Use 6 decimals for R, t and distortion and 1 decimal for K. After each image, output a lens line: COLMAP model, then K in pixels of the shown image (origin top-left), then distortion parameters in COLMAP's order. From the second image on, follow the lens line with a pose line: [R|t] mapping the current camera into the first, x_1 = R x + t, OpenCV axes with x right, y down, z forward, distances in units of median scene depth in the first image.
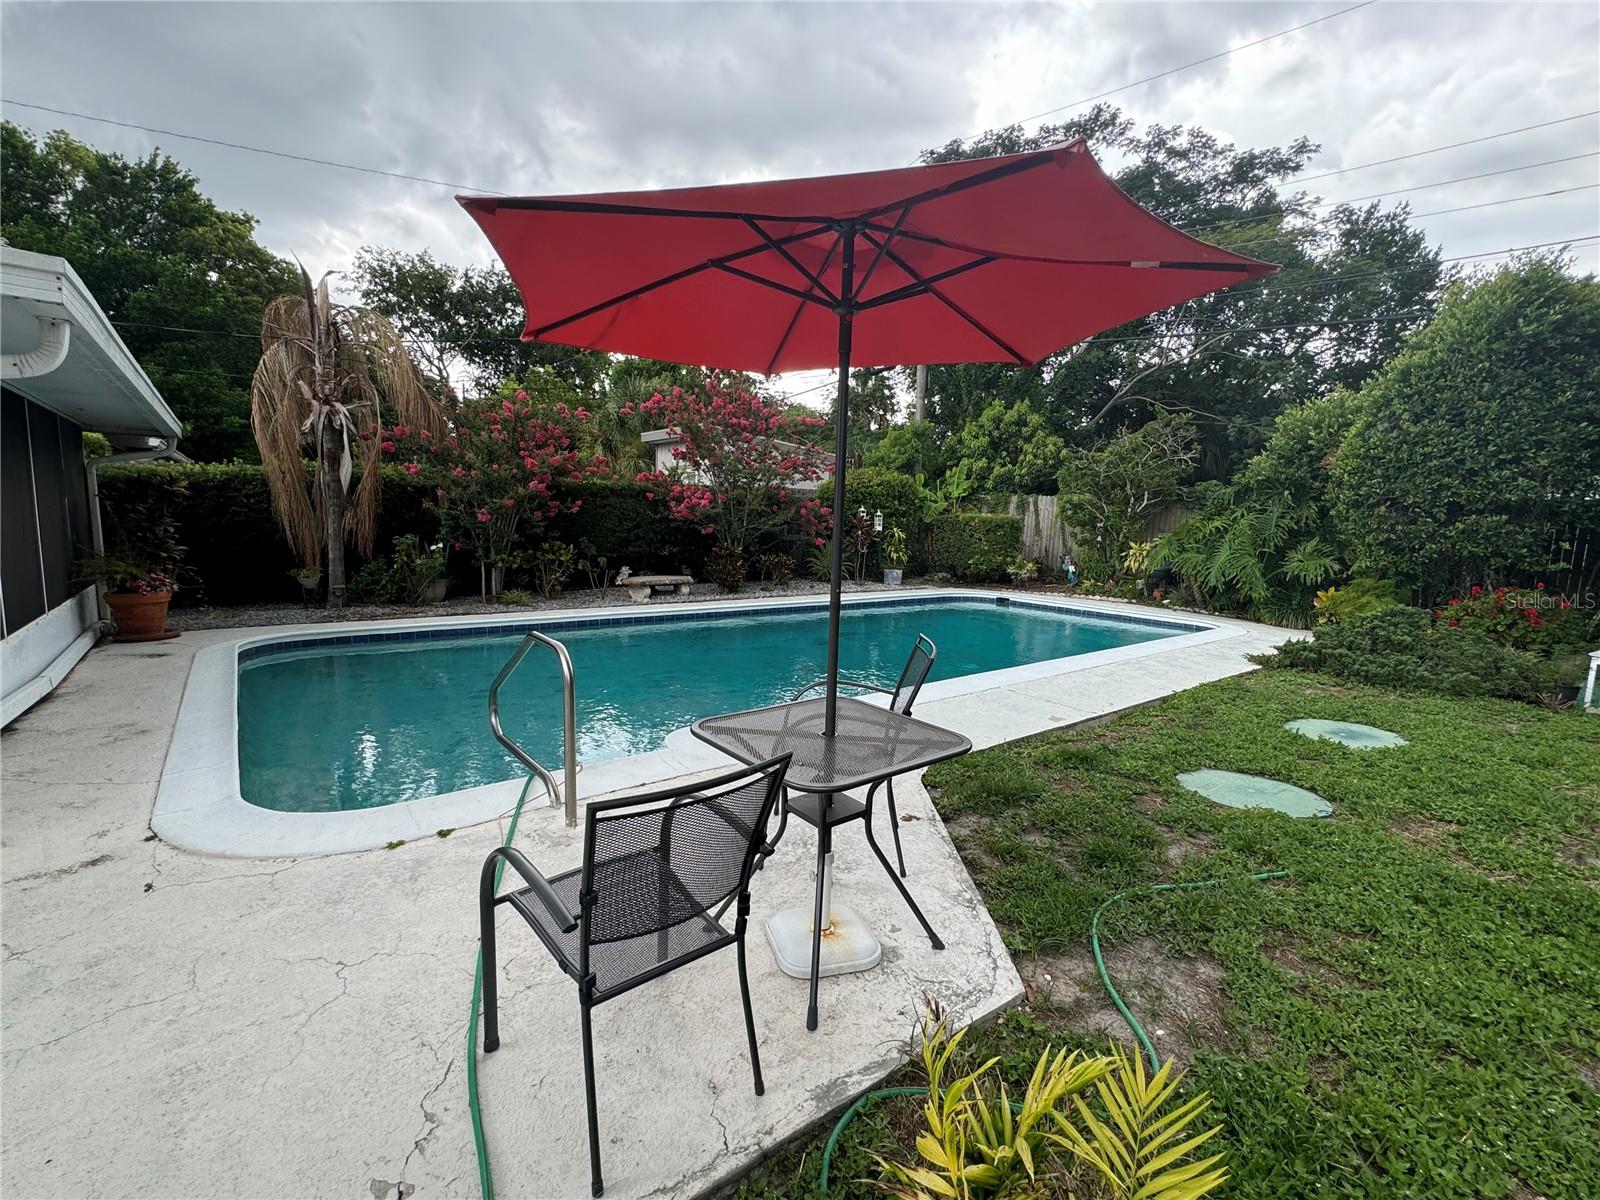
lens RADIAL K [[736.4, 0, 804.6], [0, 736.4, 610.5], [0, 0, 1]] dist [-0.008275, 0.000937]
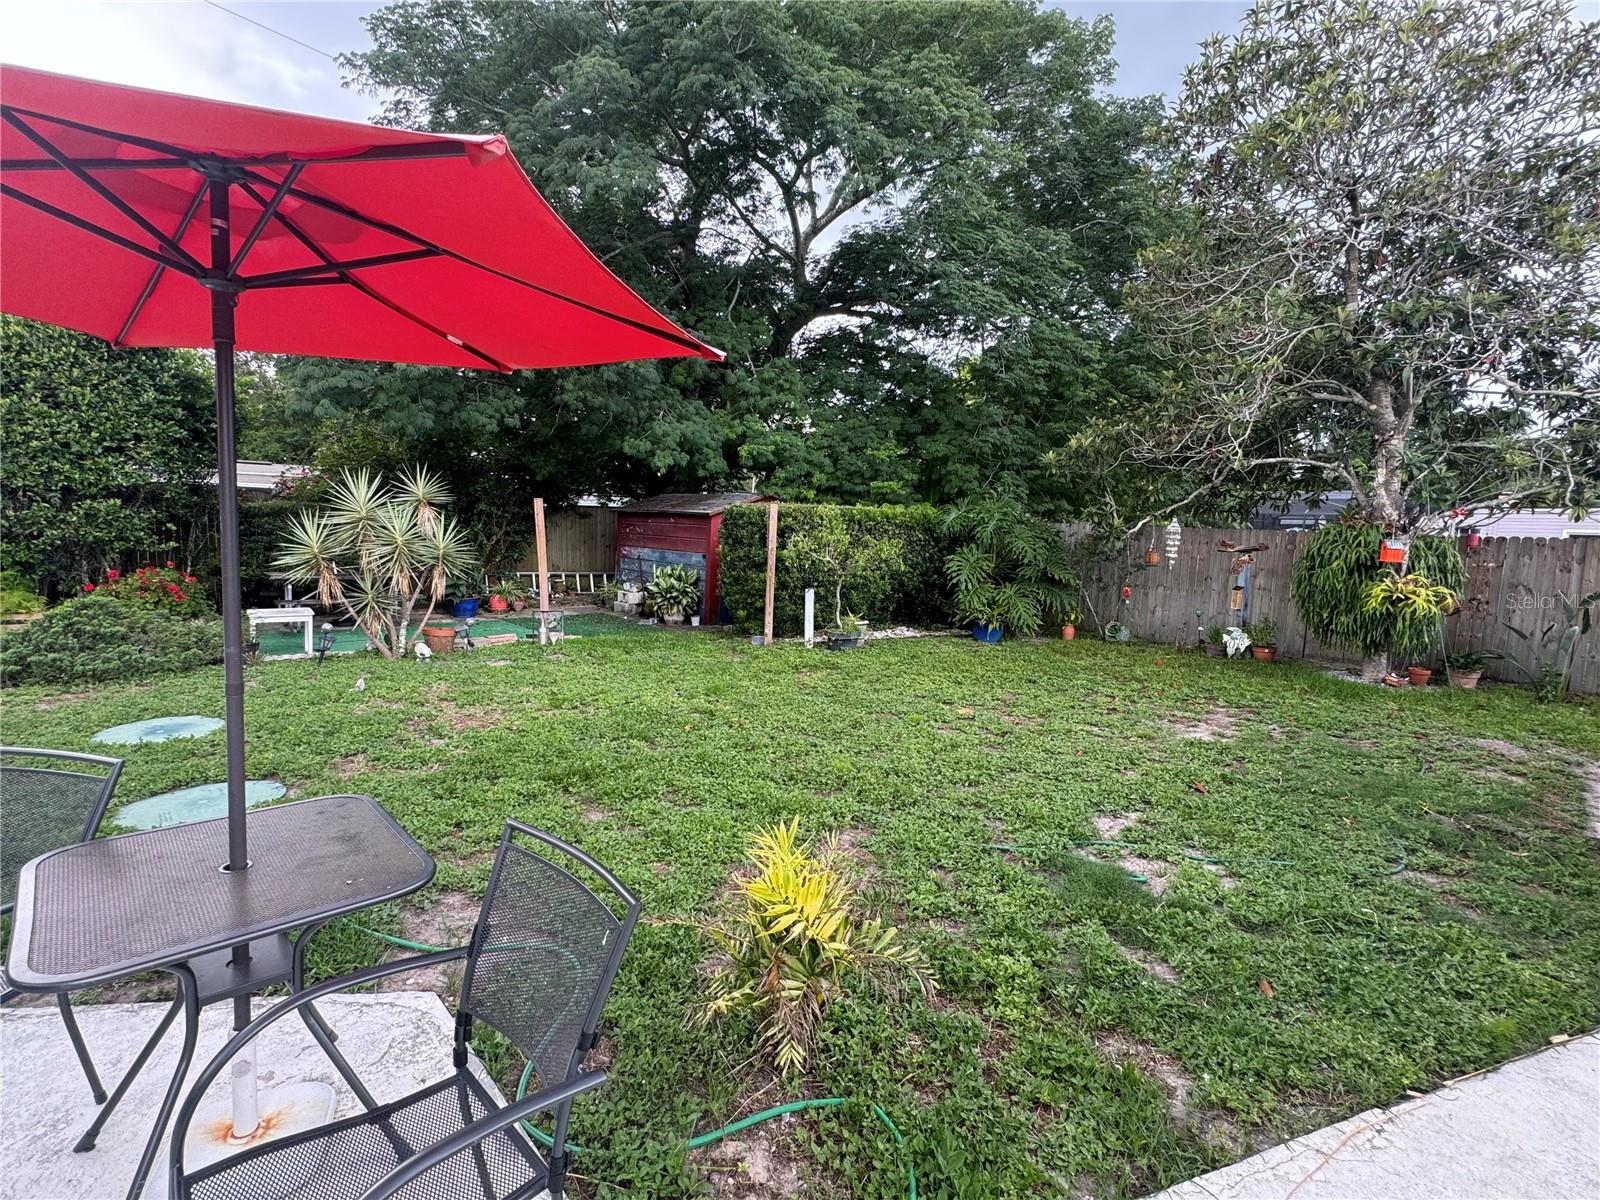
lens RADIAL K [[736.4, 0, 805.6], [0, 736.4, 596.3], [0, 0, 1]] dist [-0.008275, 0.000937]
pose [[-0.121741, -0.123430, 0.984857, -0.214105], [0.098672, 0.985818, 0.135747, -0.039332], [-0.987645, 0.113704, -0.107836, 0.150670]]
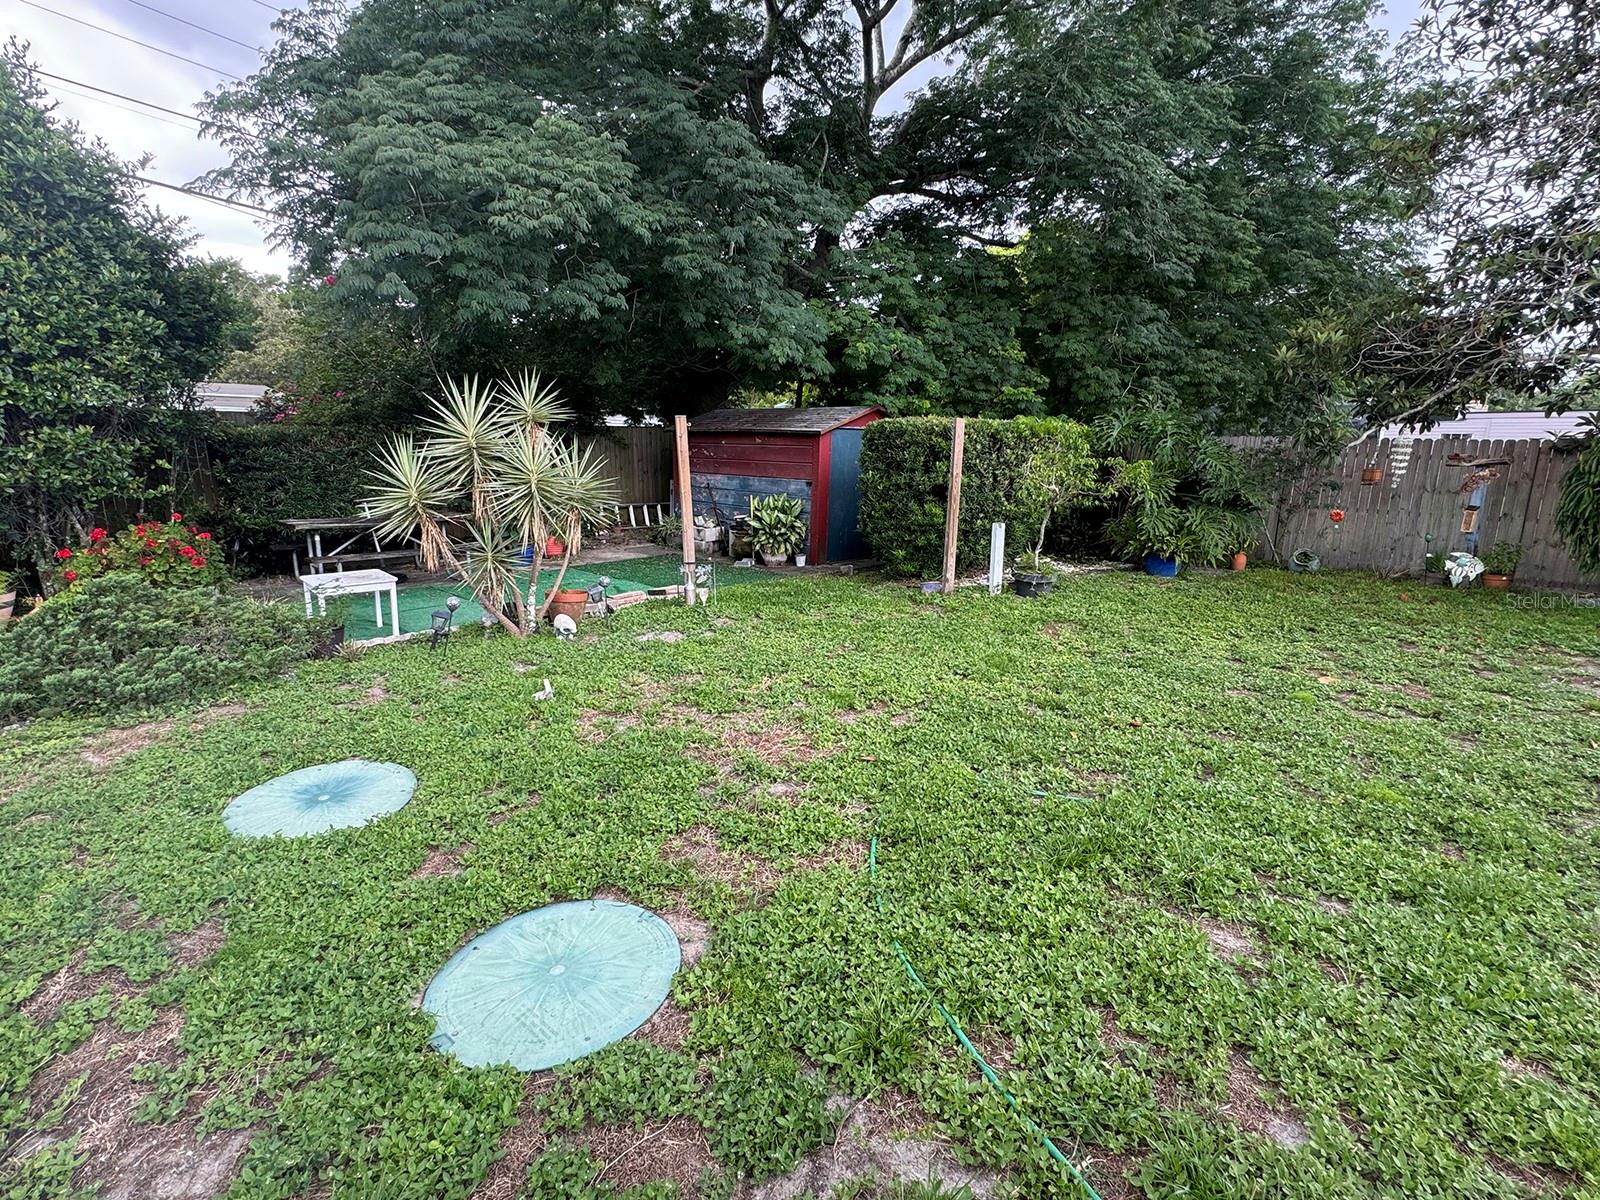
lens RADIAL K [[736.4, 0, 801.0], [0, 736.4, 596.4], [0, 0, 1]] dist [-0.008275, 0.000937]
pose [[-0.219346, -0.225085, 0.949328, 0.060583], [0.112549, 0.960691, 0.253783, -0.071903], [-0.969134, 0.162512, -0.185390, 0.461796]]
